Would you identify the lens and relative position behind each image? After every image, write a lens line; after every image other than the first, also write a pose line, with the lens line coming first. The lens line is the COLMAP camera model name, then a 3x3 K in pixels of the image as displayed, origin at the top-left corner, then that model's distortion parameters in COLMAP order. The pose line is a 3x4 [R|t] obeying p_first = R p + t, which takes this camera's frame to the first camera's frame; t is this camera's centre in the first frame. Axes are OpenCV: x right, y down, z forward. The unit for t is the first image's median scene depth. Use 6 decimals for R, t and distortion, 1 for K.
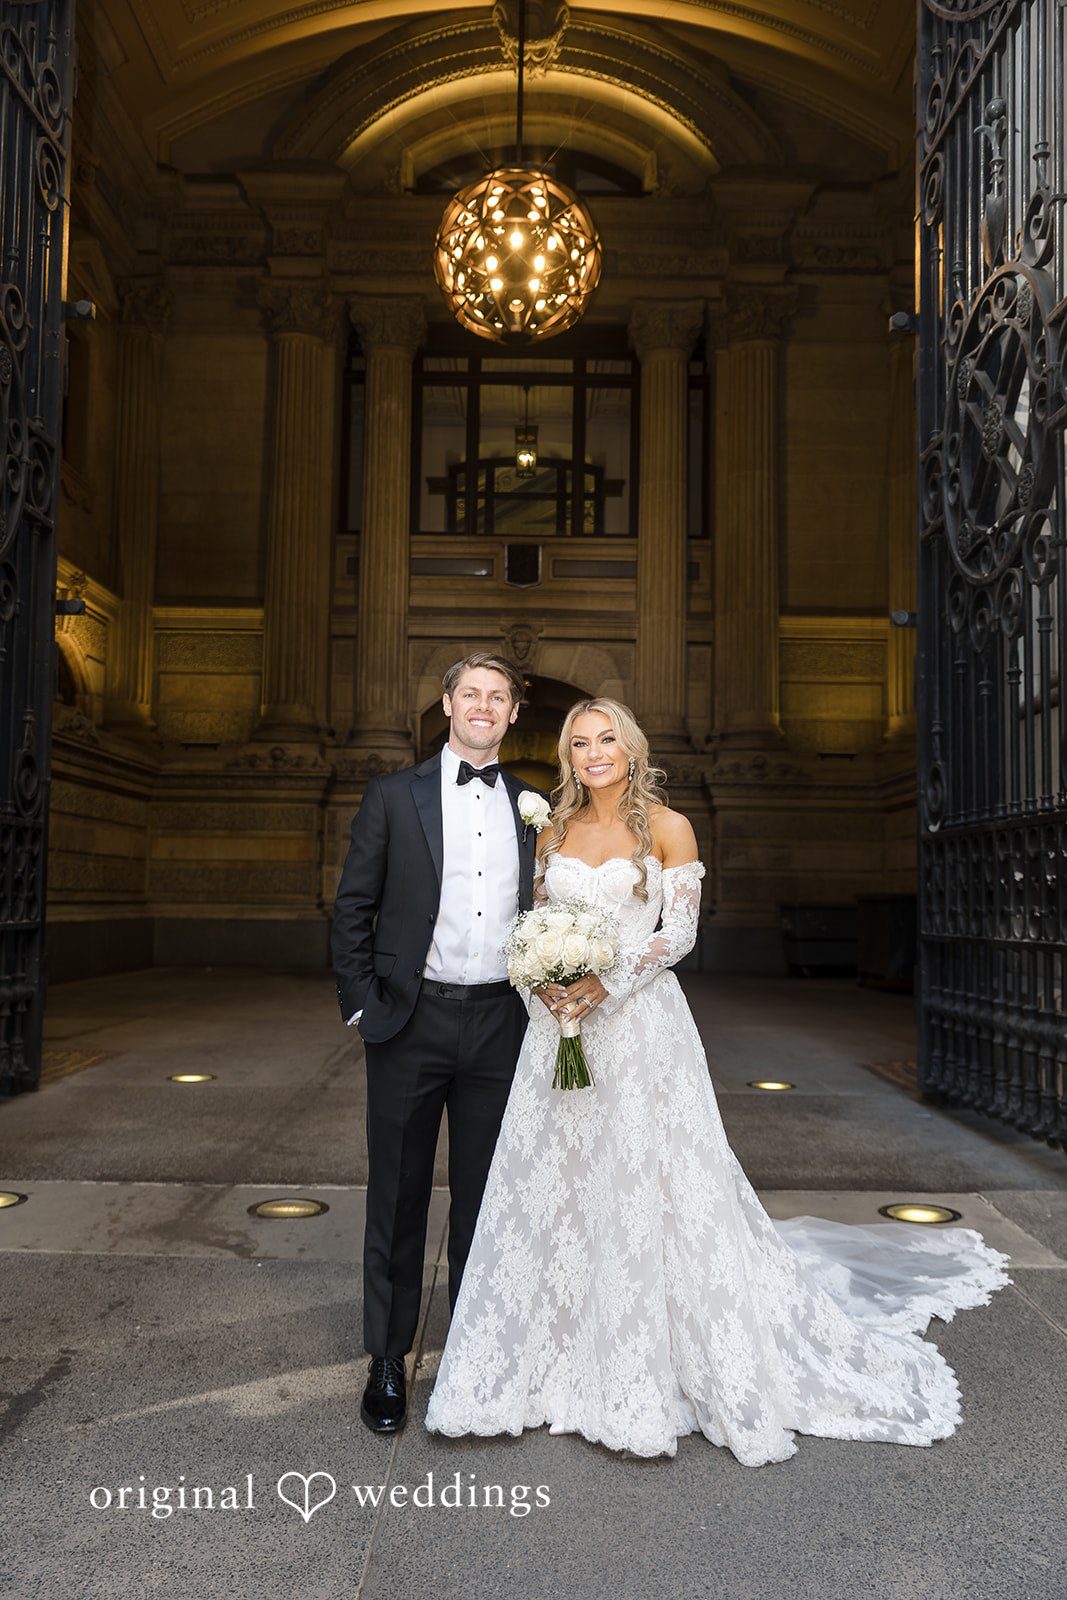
lens RADIAL K [[1747.5, 0, 531.8], [0, 1747.5, 800.0], [0, 0, 1]] dist [0.021086, 0.031496]
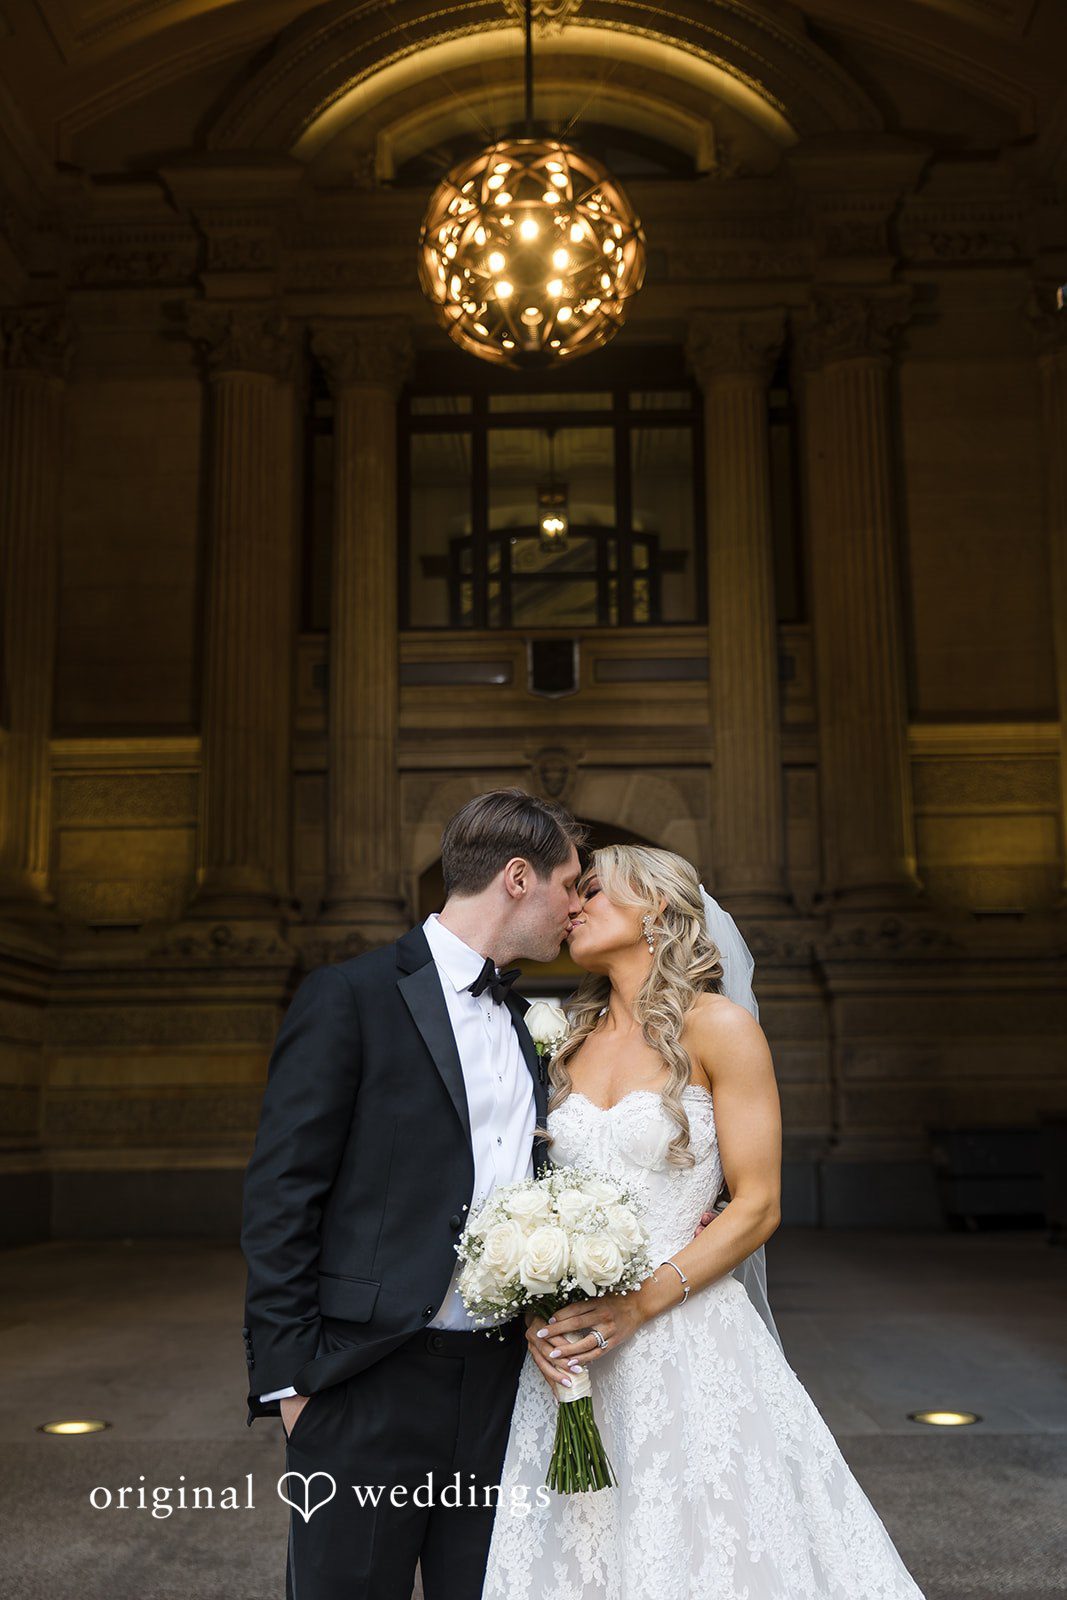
lens RADIAL K [[1614.0, 0, 534.5], [0, 1614.0, 799.0], [0, 0, 1]] dist [-0.018217, -0.007003]
pose [[0.998685, -0.032434, -0.039696, 0.012428], [0.028413, 0.994783, -0.097978, -0.013643], [0.042667, 0.096721, 0.994397, 0.336117]]
